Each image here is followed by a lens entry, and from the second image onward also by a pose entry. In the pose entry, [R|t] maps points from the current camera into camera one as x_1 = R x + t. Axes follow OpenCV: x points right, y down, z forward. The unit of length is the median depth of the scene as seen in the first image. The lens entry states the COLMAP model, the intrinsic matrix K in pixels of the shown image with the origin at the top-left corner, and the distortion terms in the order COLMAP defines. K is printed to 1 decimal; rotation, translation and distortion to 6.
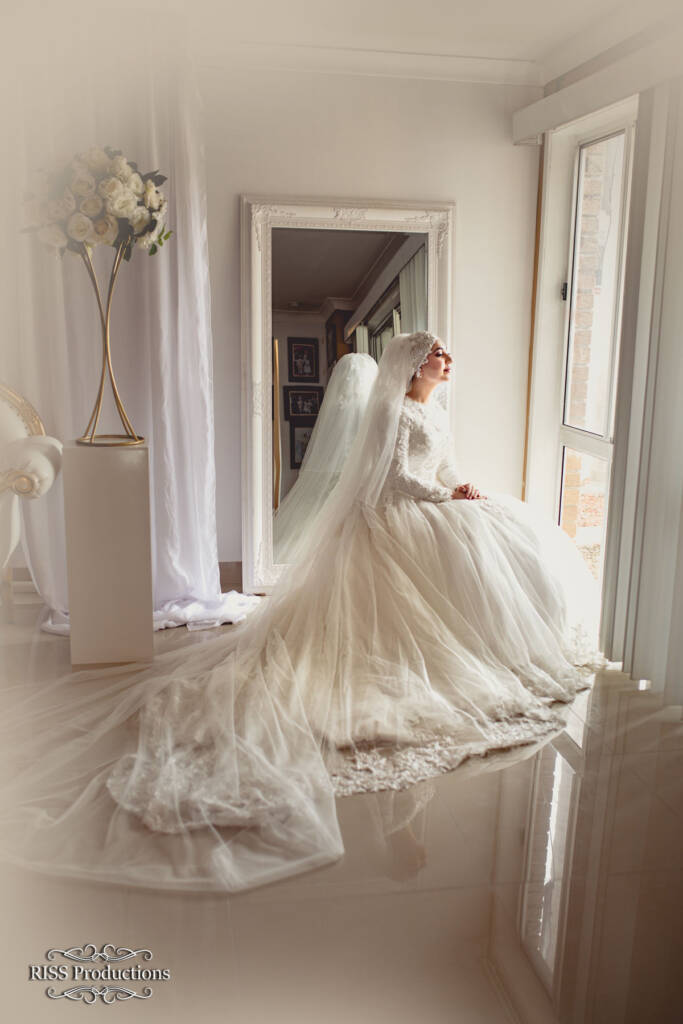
lens RADIAL K [[1034.6, 0, 341.5], [0, 1034.6, 512.0], [0, 0, 1]] dist [0.007816, 0.014548]
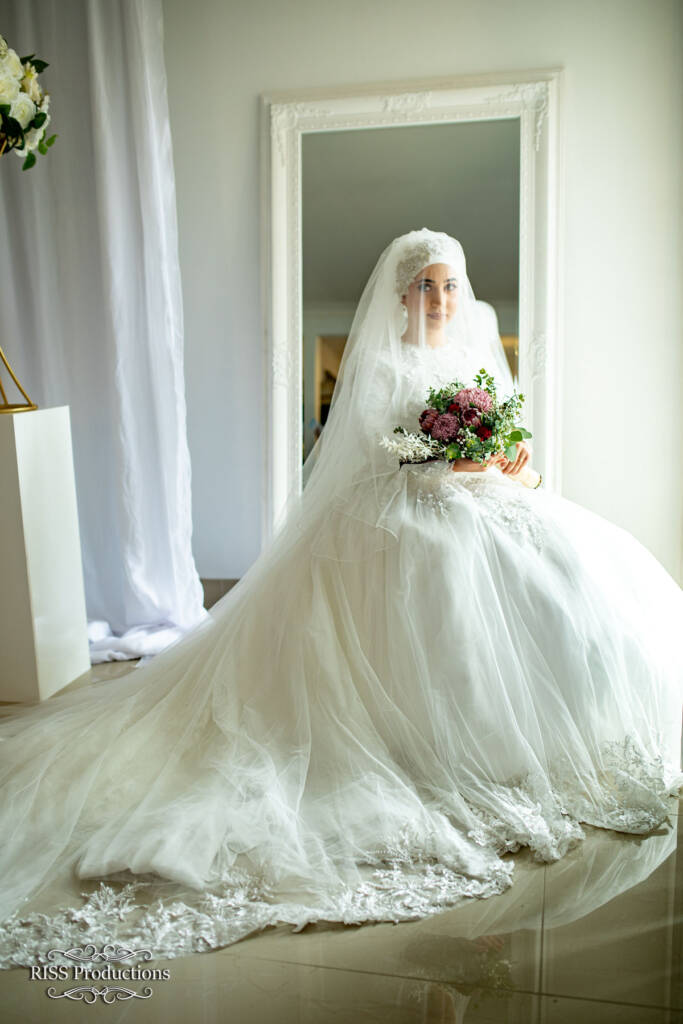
lens RADIAL K [[1034.6, 0, 341.5], [0, 1034.6, 512.0], [0, 0, 1]] dist [0.007816, 0.014548]
pose [[0.917171, 0.018264, -0.398075, 0.277955], [-0.030738, 0.999215, -0.024975, 0.016466], [0.397307, 0.035142, 0.917013, 0.357669]]
